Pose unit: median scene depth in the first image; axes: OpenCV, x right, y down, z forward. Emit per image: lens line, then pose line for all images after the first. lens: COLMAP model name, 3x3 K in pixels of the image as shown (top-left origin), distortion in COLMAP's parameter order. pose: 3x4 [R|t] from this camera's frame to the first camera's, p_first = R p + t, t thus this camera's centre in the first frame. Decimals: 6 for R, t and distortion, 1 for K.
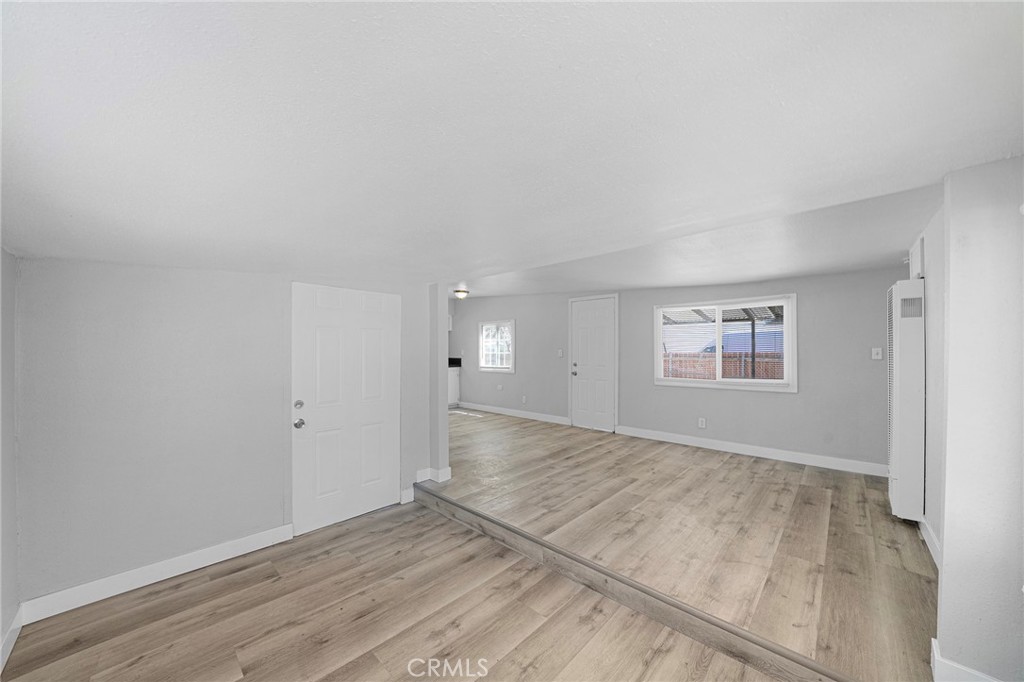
lens RADIAL K [[357.8, 0, 510.1], [0, 357.8, 353.5], [0, 0, 1]] dist [-0.022706, 0.001634]
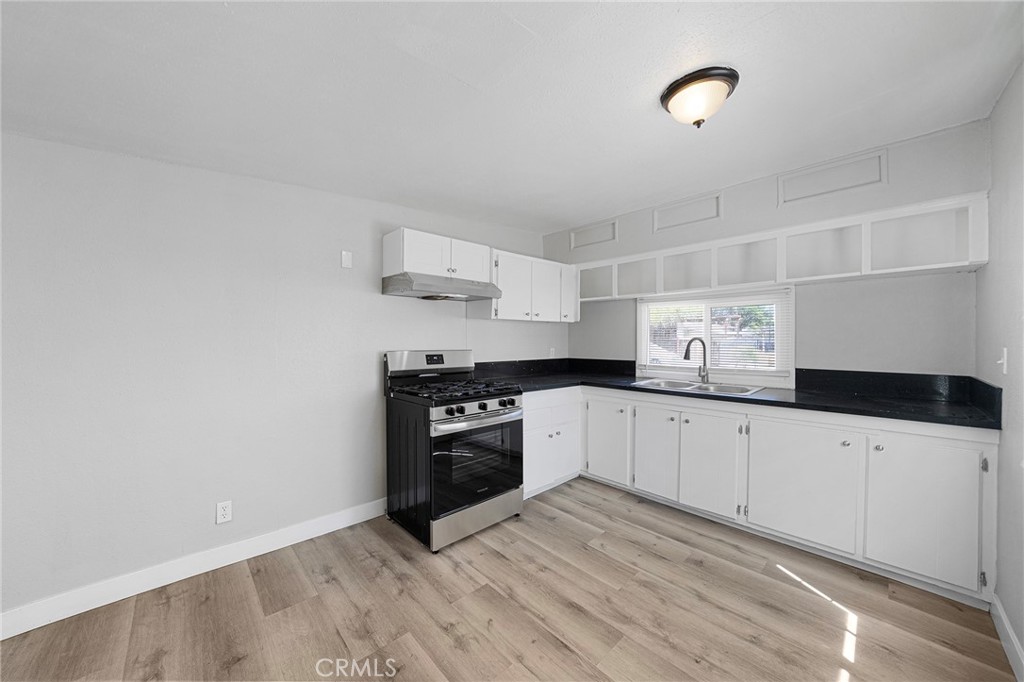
lens RADIAL K [[357.8, 0, 503.5], [0, 357.8, 339.3], [0, 0, 1]] dist [-0.022706, 0.001634]
pose [[-0.081515, 0.005674, -0.996656, 0.164371], [-0.011469, 0.999912, 0.006631, -0.025171], [0.996606, 0.011971, -0.081443, 1.508119]]
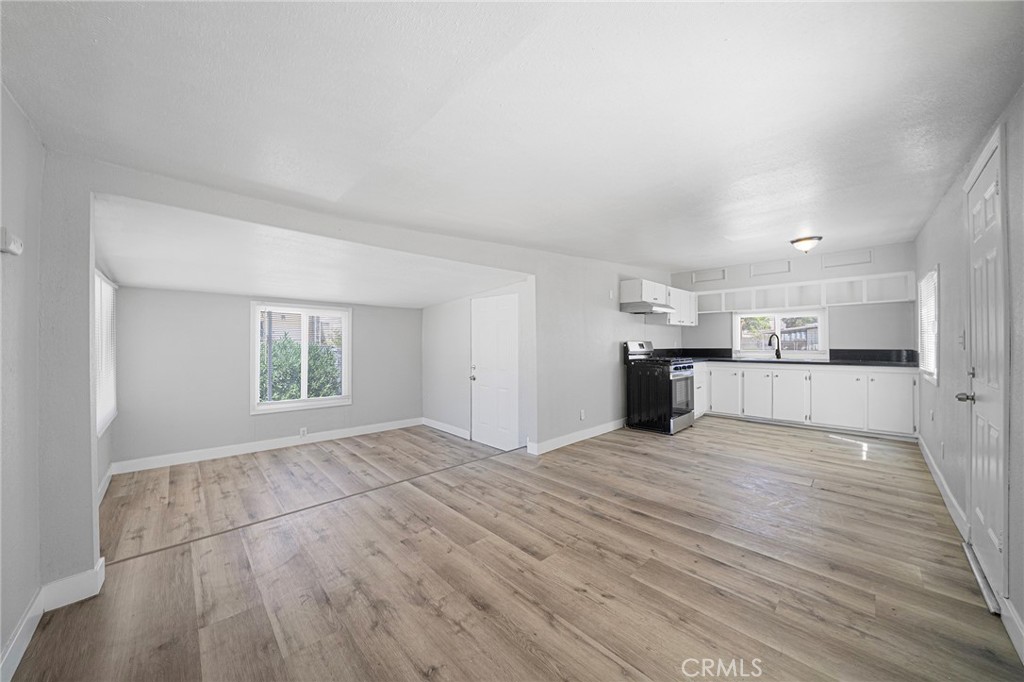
lens RADIAL K [[357.8, 0, 506.9], [0, 357.8, 337.5], [0, 0, 1]] dist [-0.022706, 0.001634]
pose [[-0.054811, -0.010028, -0.998446, 0.830606], [-0.007826, 0.999923, -0.009613, 0.006916], [0.998466, 0.007287, -0.054886, 0.875144]]
